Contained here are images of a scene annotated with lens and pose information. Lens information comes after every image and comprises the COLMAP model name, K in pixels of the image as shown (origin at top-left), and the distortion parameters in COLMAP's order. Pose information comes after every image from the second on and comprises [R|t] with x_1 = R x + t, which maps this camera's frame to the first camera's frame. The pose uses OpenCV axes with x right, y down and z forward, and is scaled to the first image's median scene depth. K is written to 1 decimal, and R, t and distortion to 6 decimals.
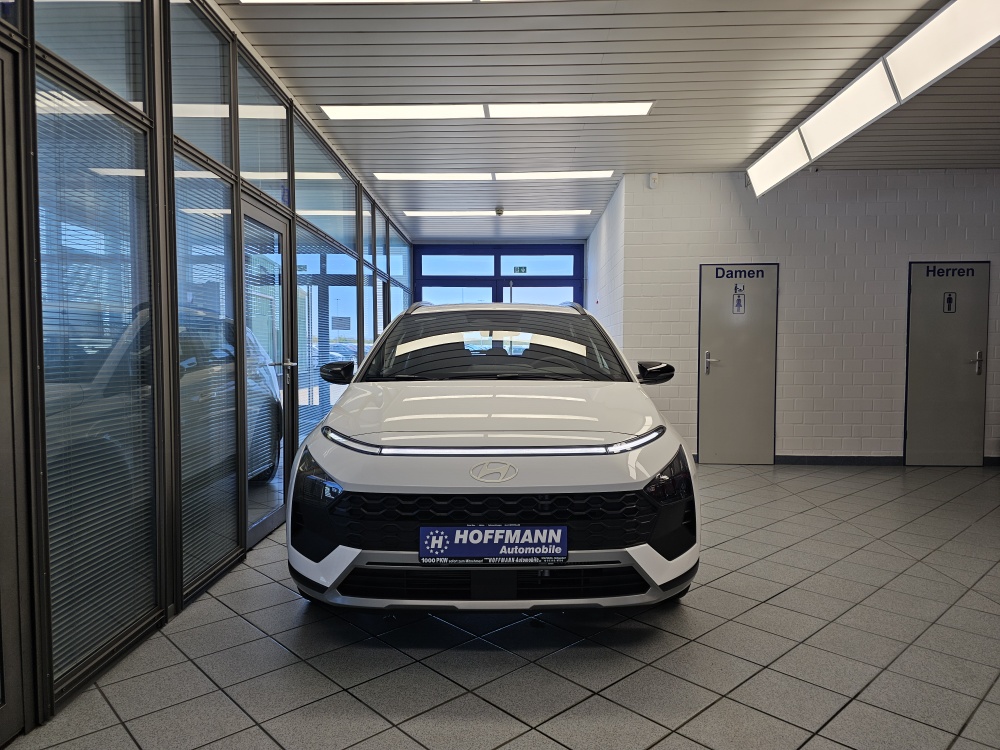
lens RADIAL K [[677.8, 0, 496.9], [0, 677.8, 376.8], [0, 0, 1]] dist [0.056094, -0.063244]
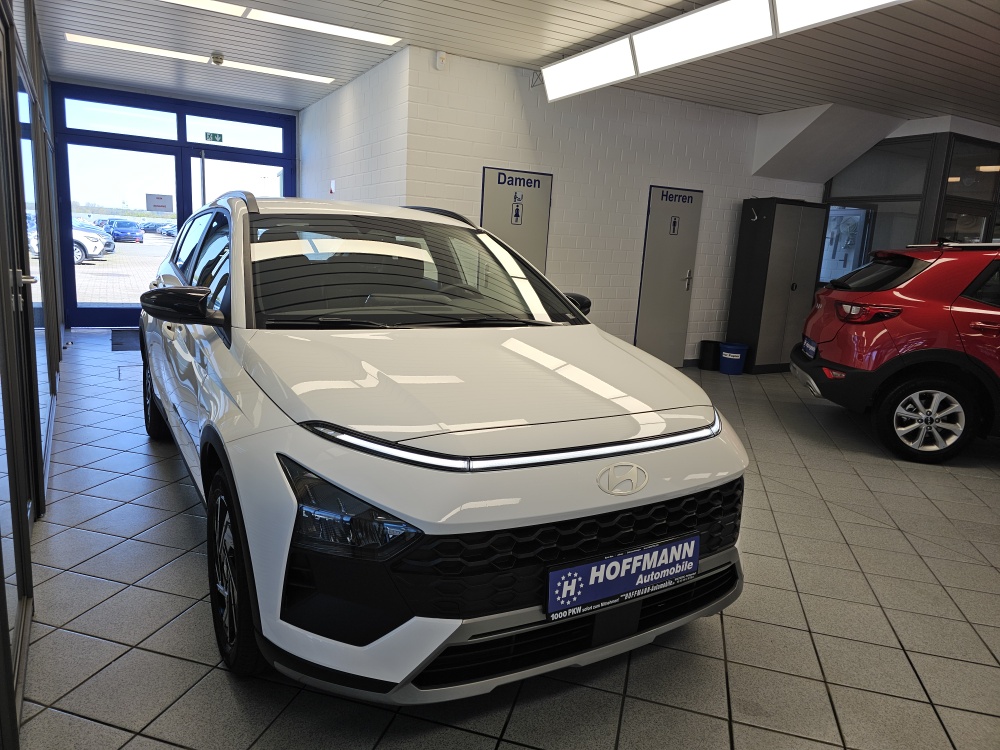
lens RADIAL K [[677.8, 0, 505.1], [0, 677.8, 375.0], [0, 0, 1]] dist [0.056094, -0.063244]
pose [[0.854555, -0.049987, 0.516950, -0.258492], [-0.035349, 0.987451, 0.153918, -0.042700], [-0.518157, -0.149806, 0.842064, 0.243341]]
